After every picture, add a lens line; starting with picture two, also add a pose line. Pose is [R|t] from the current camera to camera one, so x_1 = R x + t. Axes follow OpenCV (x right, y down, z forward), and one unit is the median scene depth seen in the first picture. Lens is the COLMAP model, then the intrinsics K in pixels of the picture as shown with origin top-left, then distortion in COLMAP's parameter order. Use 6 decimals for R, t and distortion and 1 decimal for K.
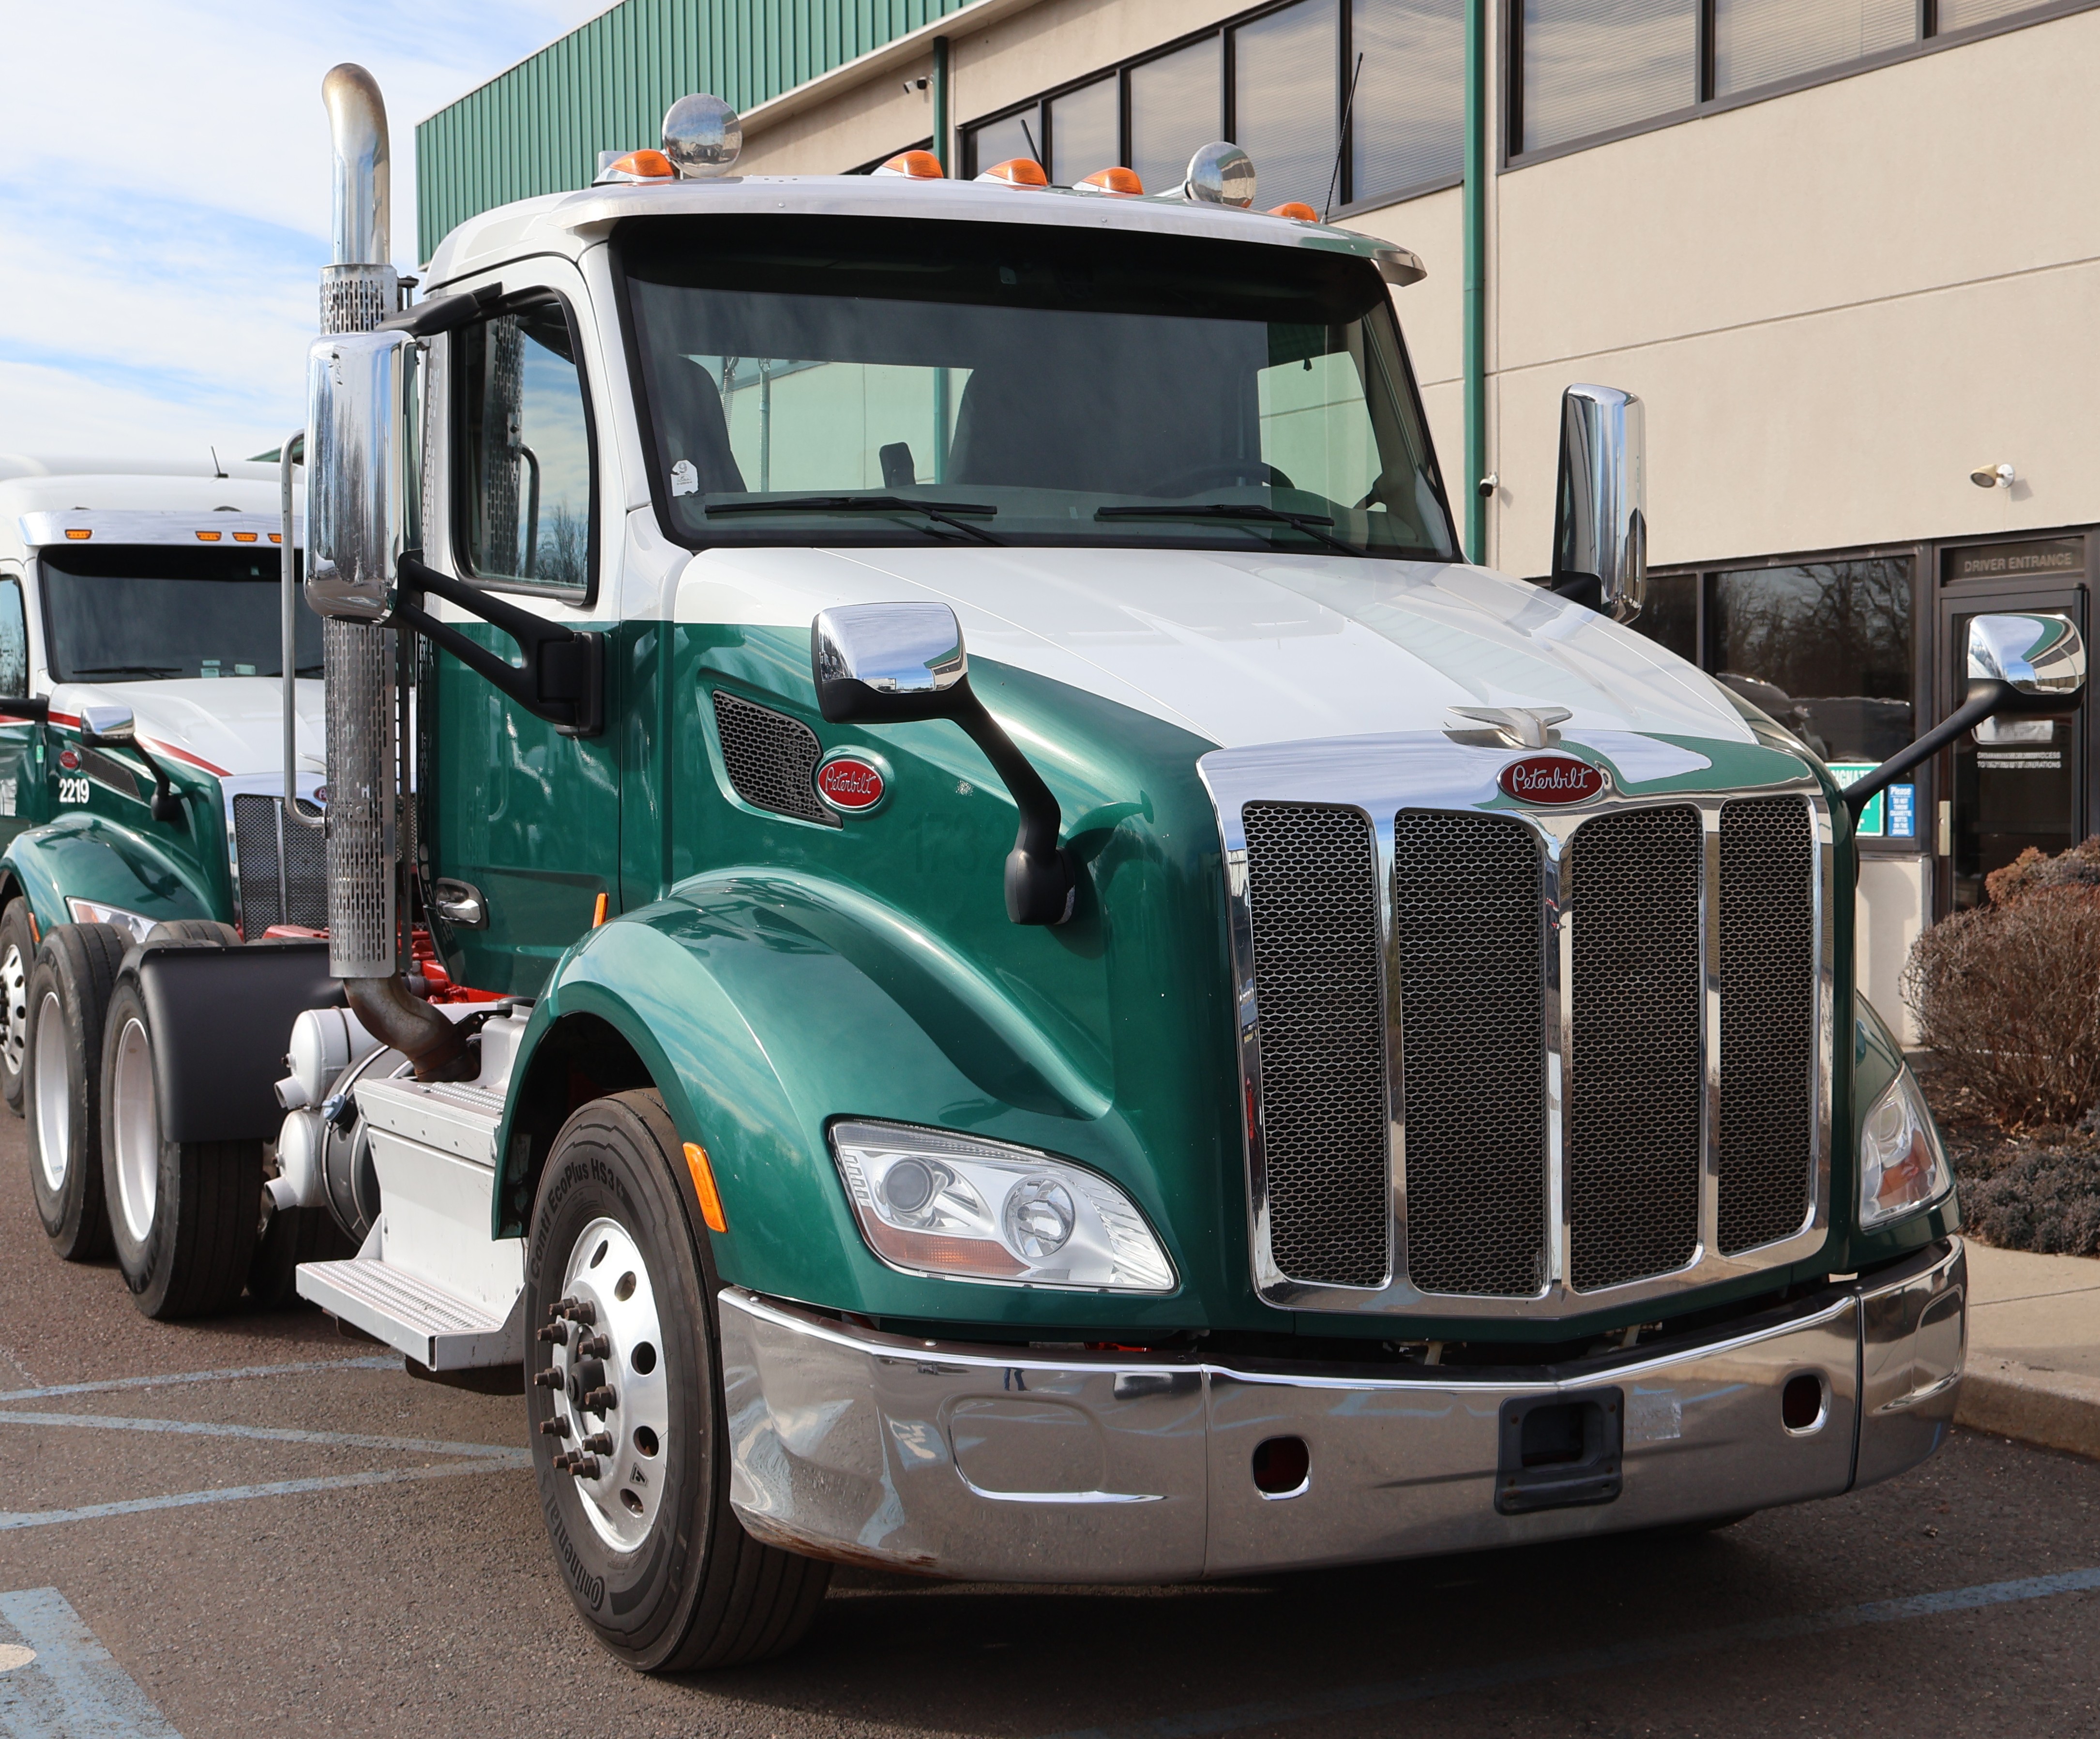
lens RADIAL K [[3233.6, 0, 1038.2], [0, 3233.6, 884.2], [0, 0, 1]] dist [0.018888, 0.000000]
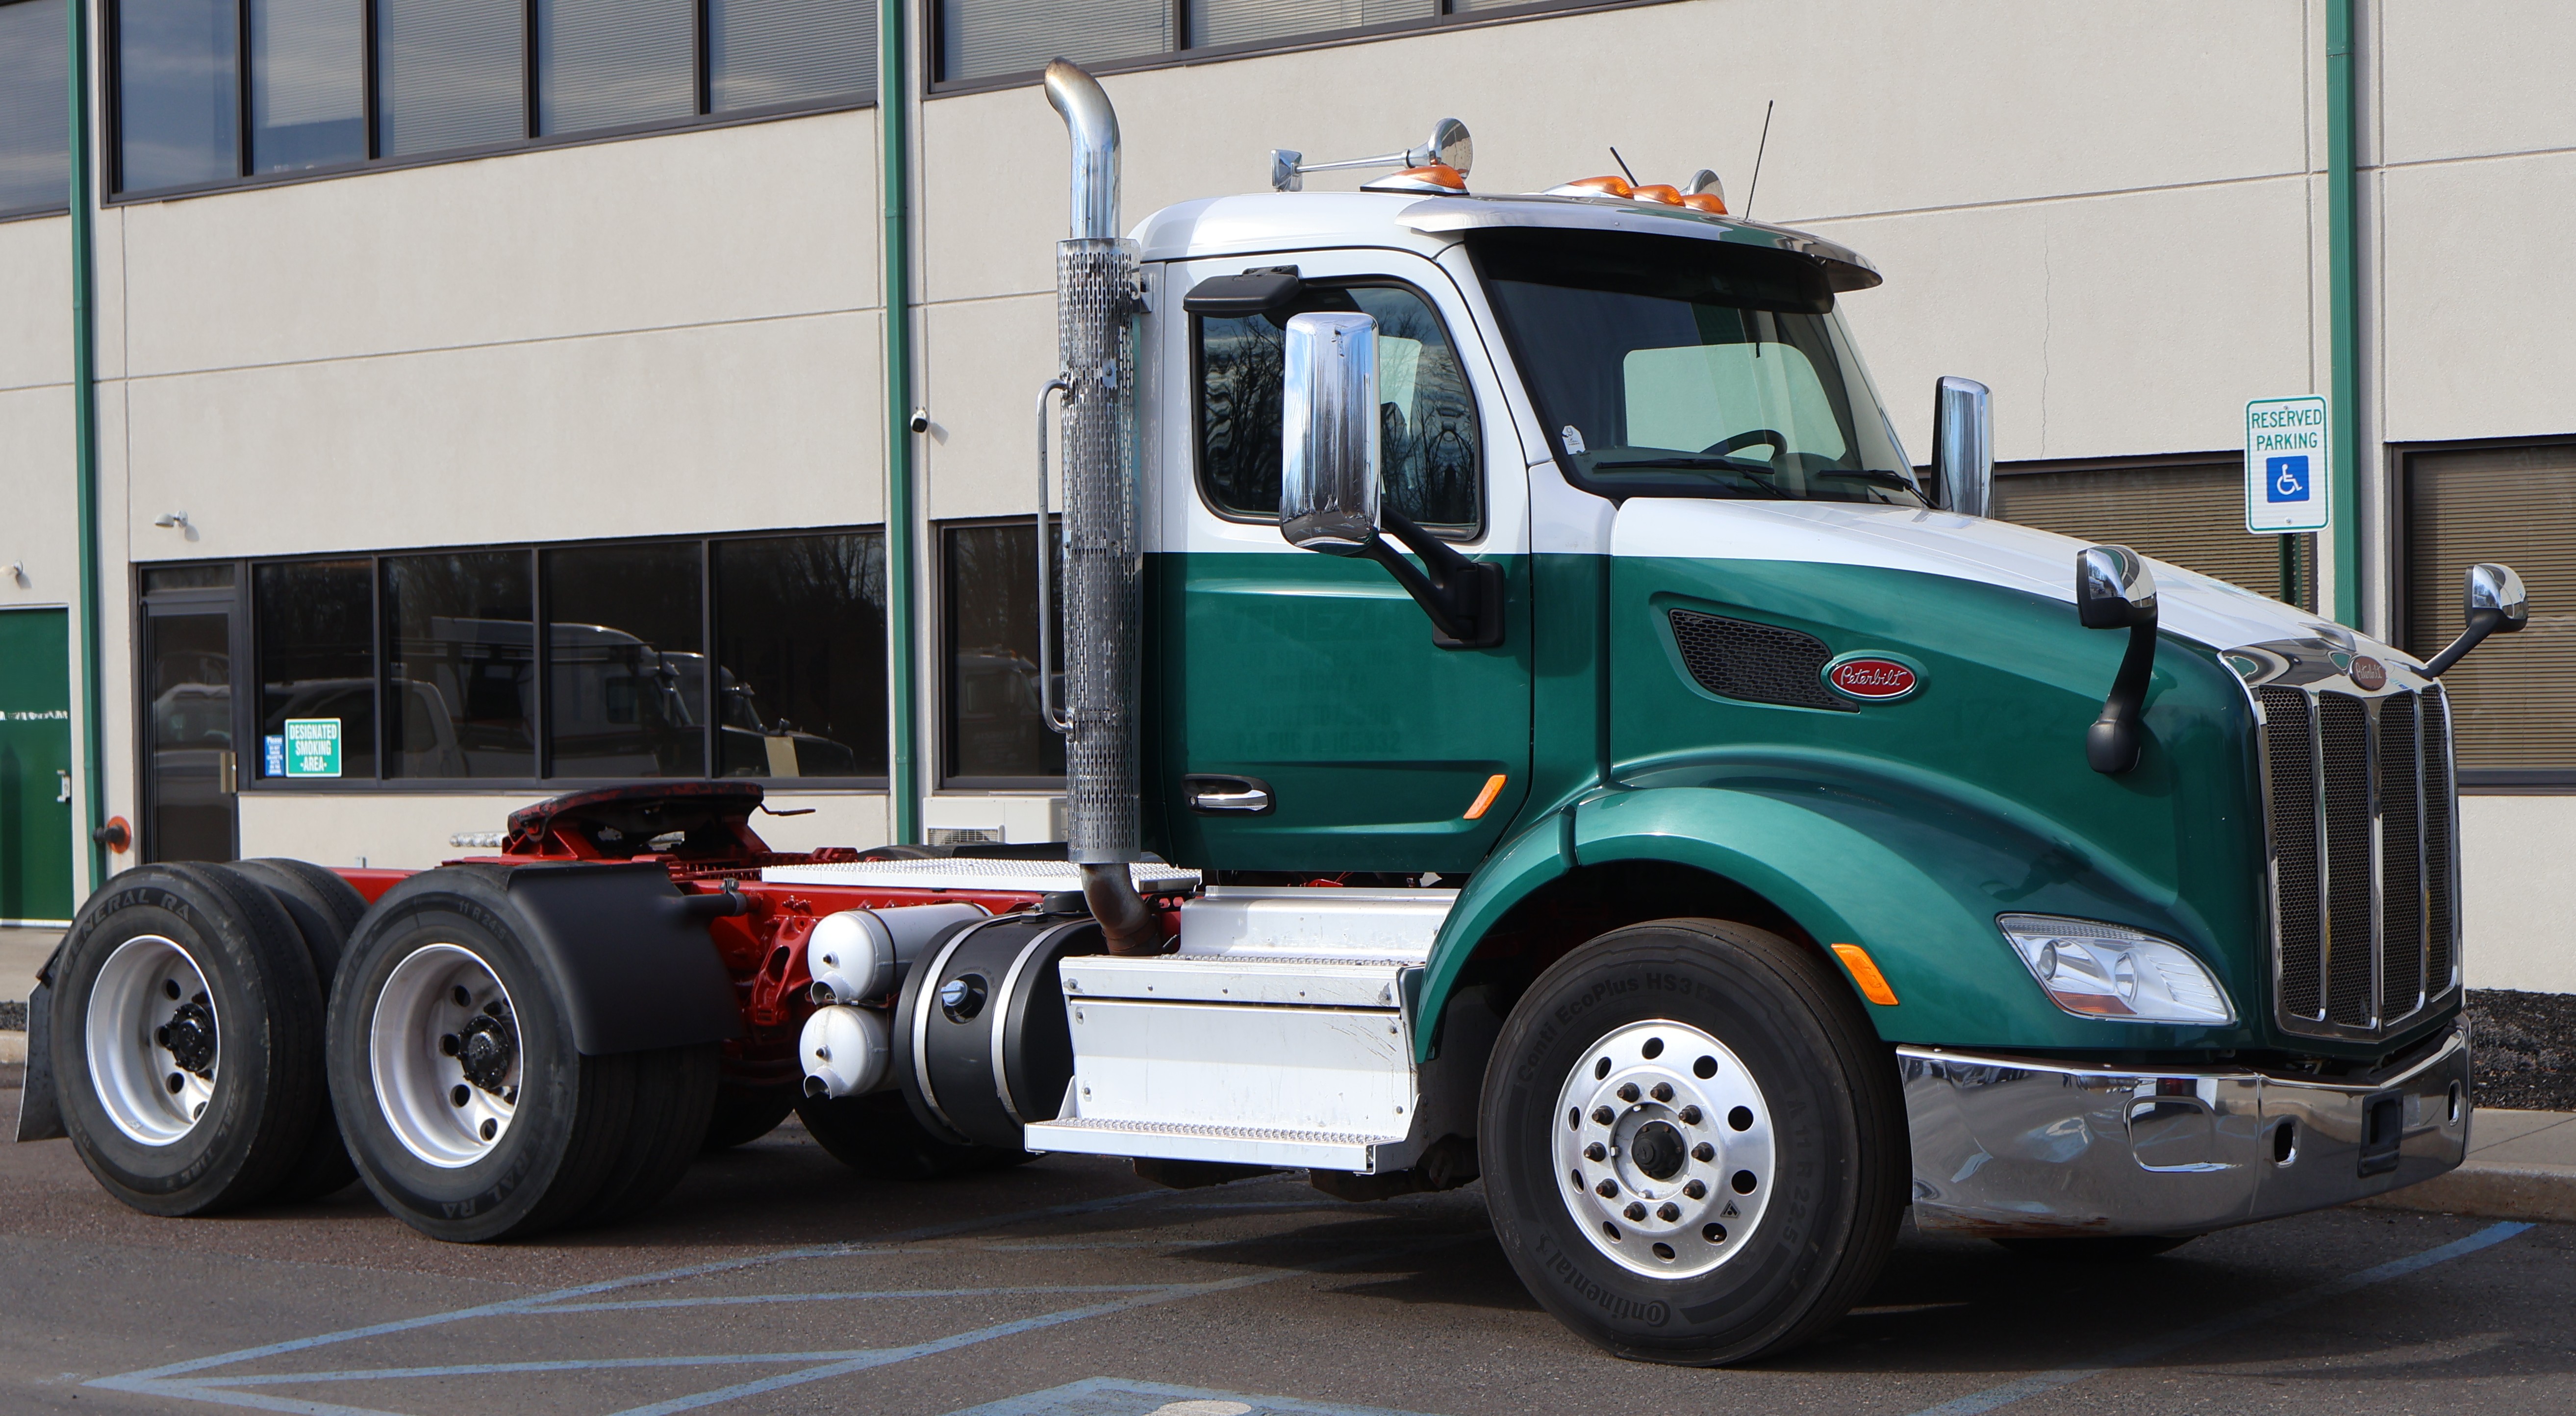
lens RADIAL K [[3994.9, 0, 1285.6], [0, 3994.9, 835.1], [0, 0, 1]] dist [0.000664, 0.000000]
pose [[0.892323, -0.017610, 0.451053, -1.000088], [0.023948, 0.999678, -0.008347, 0.040728], [-0.450761, 0.018250, 0.892458, -0.355077]]
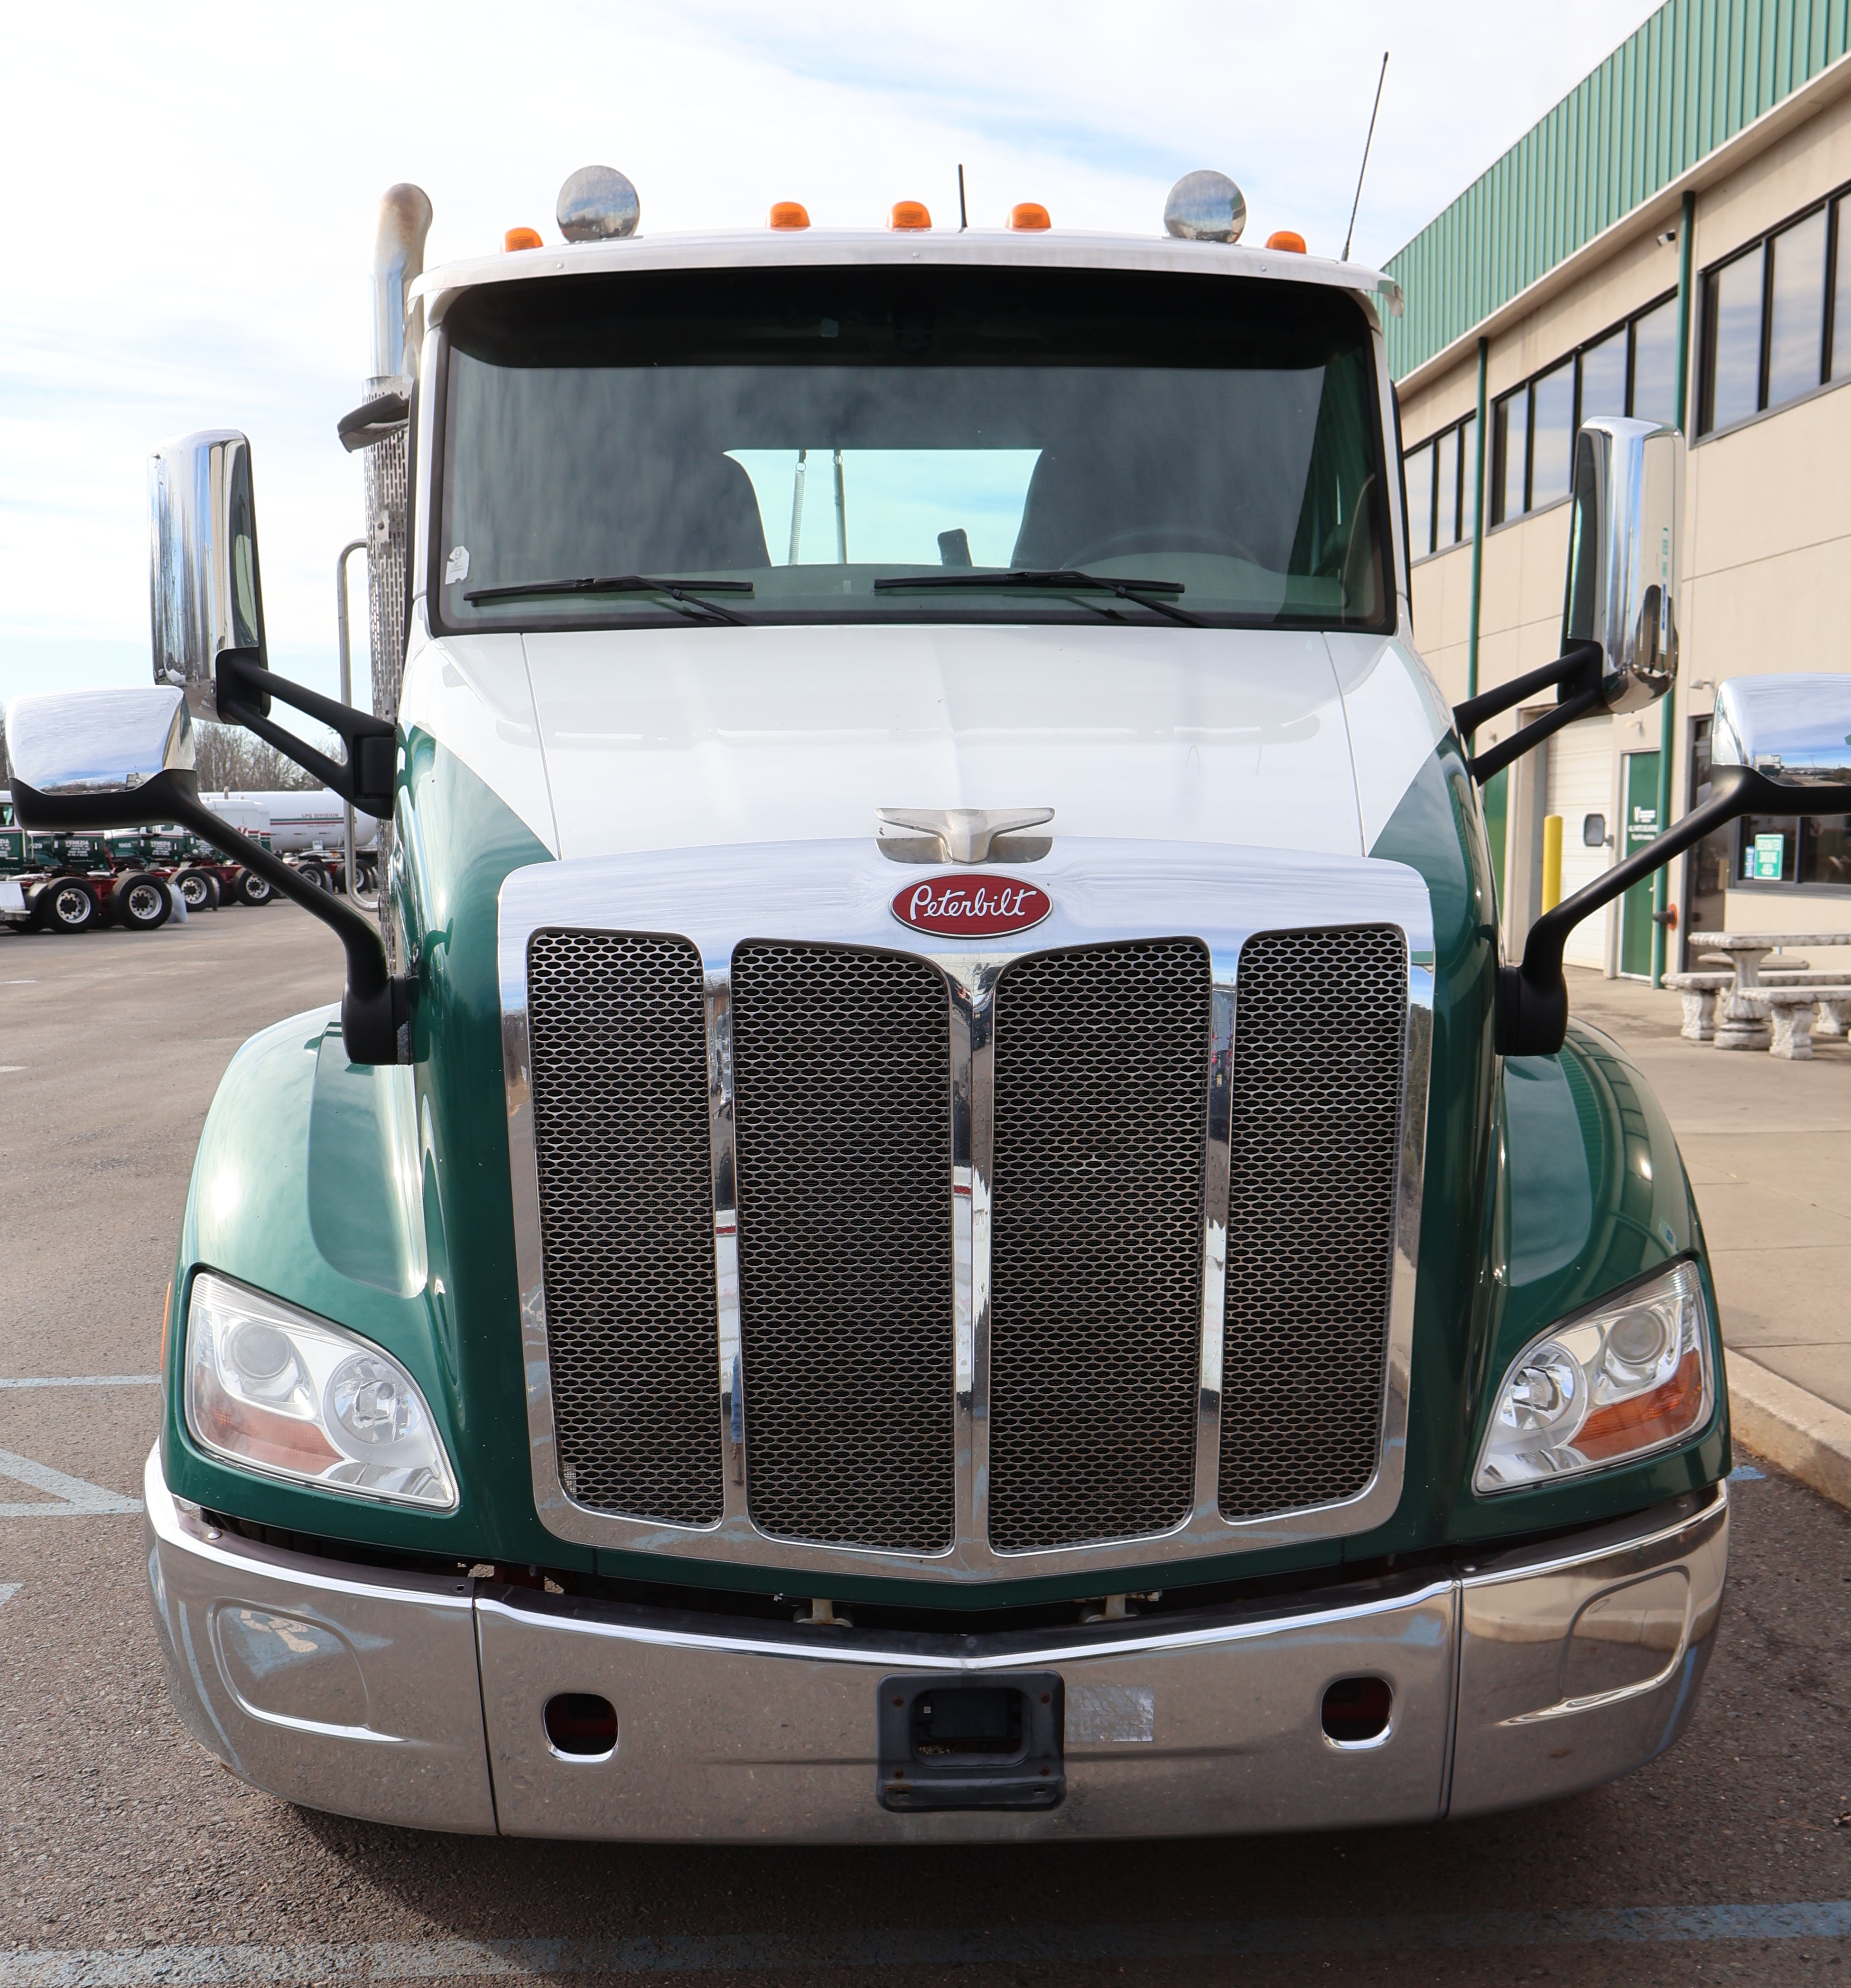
lens RADIAL K [[2357.7, 0, 909.0], [0, 2357.7, 1168.3], [0, 0, 1]] dist [0.005493, 0.000000]
pose [[0.912021, 0.061447, -0.405514, 0.345921], [-0.017662, 0.993680, 0.110848, -0.029140], [0.409763, -0.093934, 0.907343, 0.436406]]
